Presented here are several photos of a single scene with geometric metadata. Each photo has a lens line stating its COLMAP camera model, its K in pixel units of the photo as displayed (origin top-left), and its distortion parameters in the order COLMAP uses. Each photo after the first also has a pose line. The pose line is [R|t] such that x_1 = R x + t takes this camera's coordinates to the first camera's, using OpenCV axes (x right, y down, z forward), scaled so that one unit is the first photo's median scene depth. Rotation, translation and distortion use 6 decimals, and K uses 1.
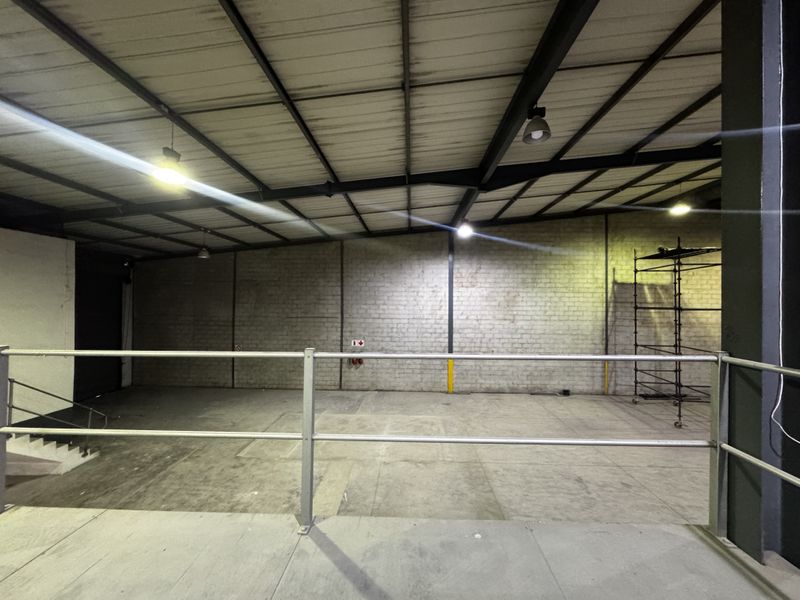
lens RADIAL K [[319.4, 0, 397.0], [0, 319.4, 298.4], [0, 0, 1]] dist [-0.002147, -0.000378]
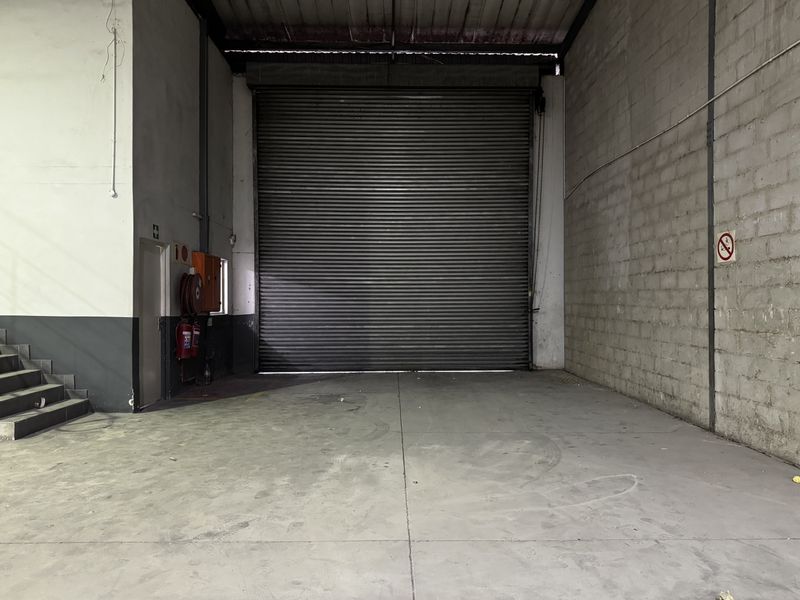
lens RADIAL K [[564.2, 0, 403.6], [0, 564.2, 302.4], [0, 0, 1]] dist [0.004152, -0.003134]
pose [[0.072153, -0.008220, -0.997360, -0.150202], [0.015290, 0.999858, -0.007134, 0.198321], [0.997276, -0.014735, 0.072269, 0.784391]]
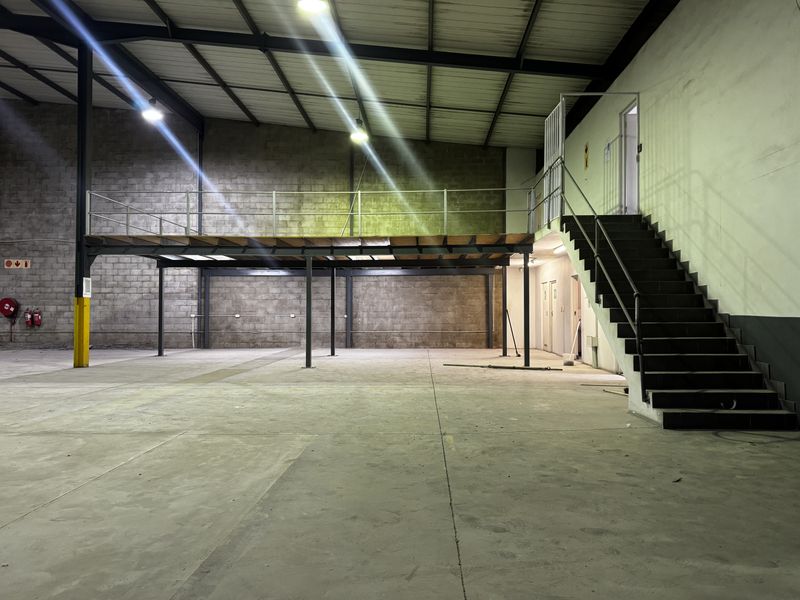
lens RADIAL K [[564.2, 0, 404.9], [0, 564.2, 302.8], [0, 0, 1]] dist [0.004152, -0.003134]
pose [[-0.999914, -0.009862, -0.008691, -0.348158], [-0.009596, 0.999502, -0.030047, 0.206893], [0.008983, -0.029961, -0.999511, 0.952398]]
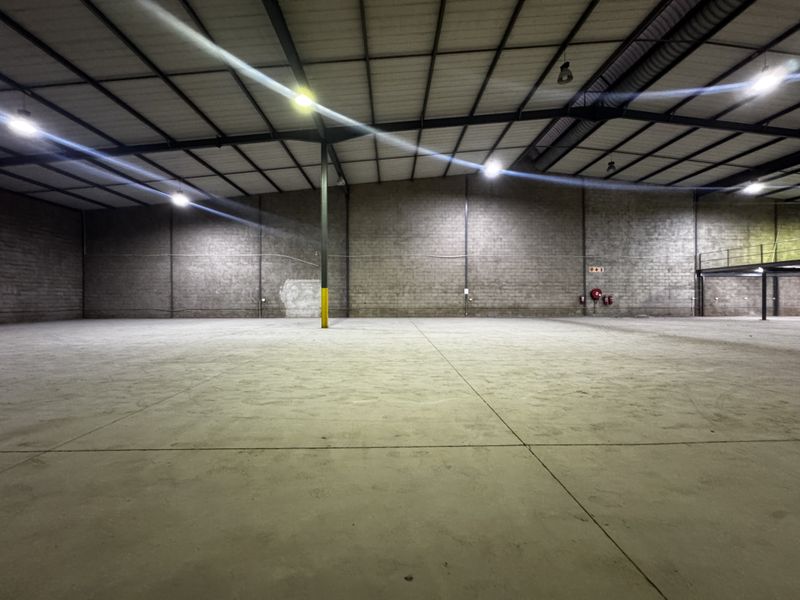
lens RADIAL K [[319.4, 0, 399.3], [0, 319.4, 292.5], [0, 0, 1]] dist [-0.002147, -0.000378]
pose [[-0.998891, -0.009750, -0.046070, 1.389552], [-0.008760, 0.999727, -0.021647, 0.216719], [0.046269, -0.021219, -0.998704, 0.918209]]
